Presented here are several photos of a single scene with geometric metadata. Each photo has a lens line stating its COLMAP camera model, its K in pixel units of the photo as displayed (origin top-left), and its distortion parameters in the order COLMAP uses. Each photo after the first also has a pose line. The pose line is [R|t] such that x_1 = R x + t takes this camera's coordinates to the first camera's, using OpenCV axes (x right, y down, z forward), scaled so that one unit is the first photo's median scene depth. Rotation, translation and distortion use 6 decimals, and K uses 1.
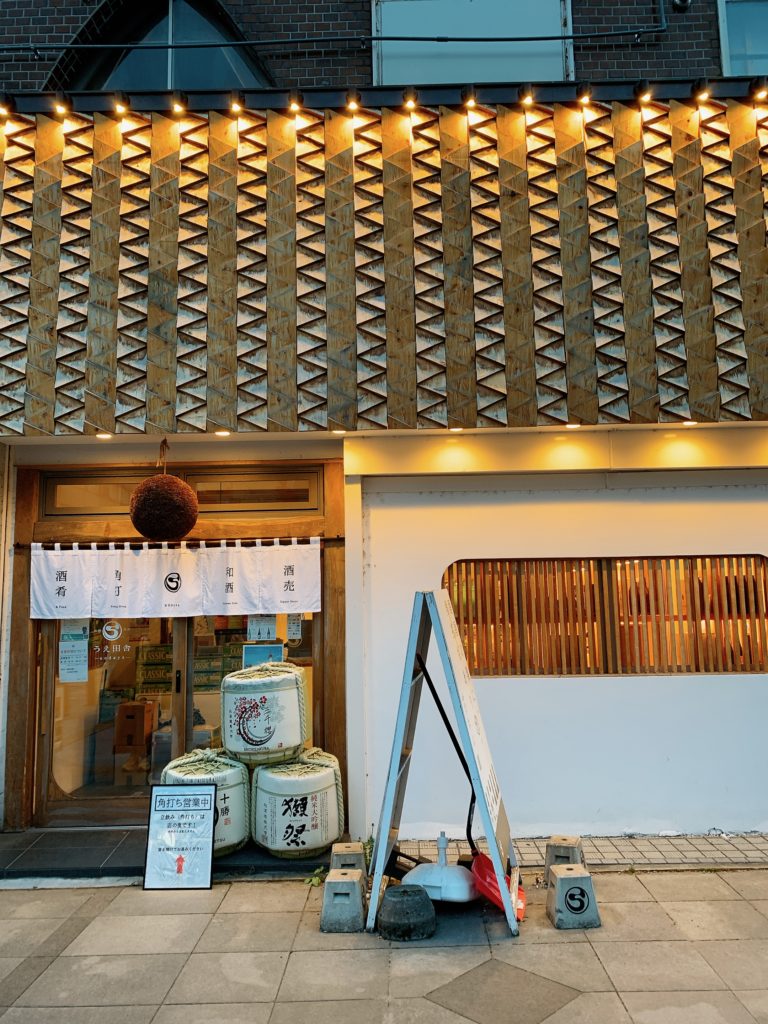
lens RADIAL K [[794.7, 0, 383.8], [0, 794.7, 483.6], [0, 0, 1]] dist [0.096686, -0.102262]
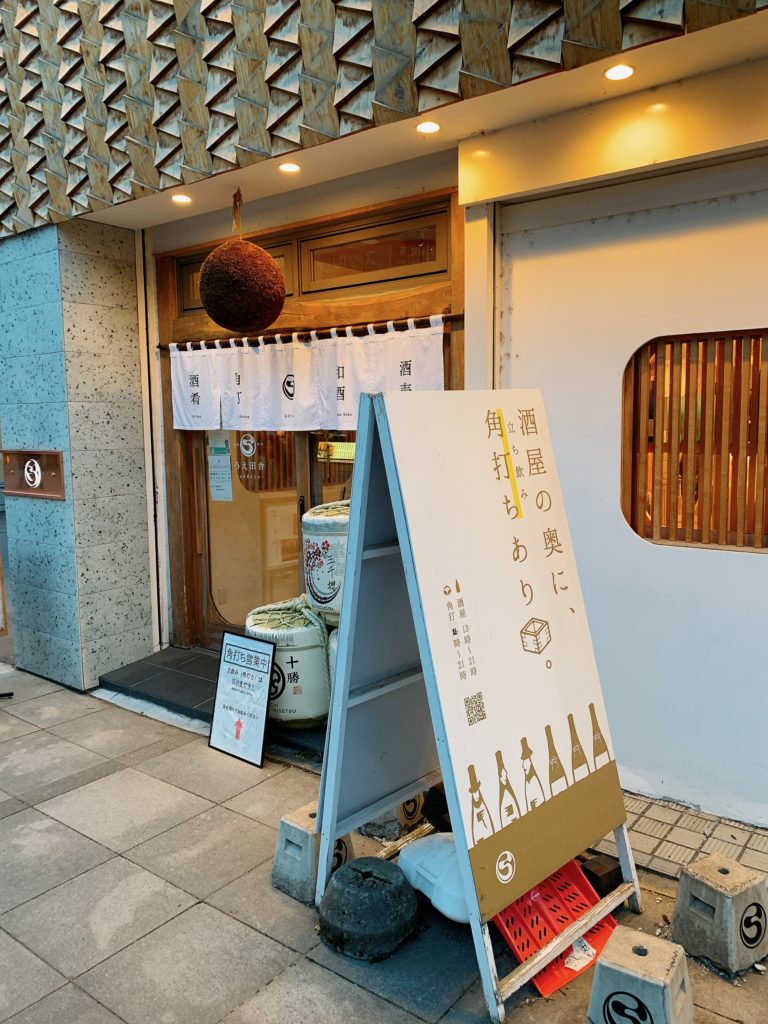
lens RADIAL K [[794.7, 0, 383.8], [0, 794.7, 483.6], [0, 0, 1]] dist [0.096686, -0.102262]
pose [[0.793538, 0.055867, -0.605951, 0.288913], [0.082628, 0.976662, 0.198253, 0.069350], [0.602885, -0.207390, 0.770402, 0.440270]]
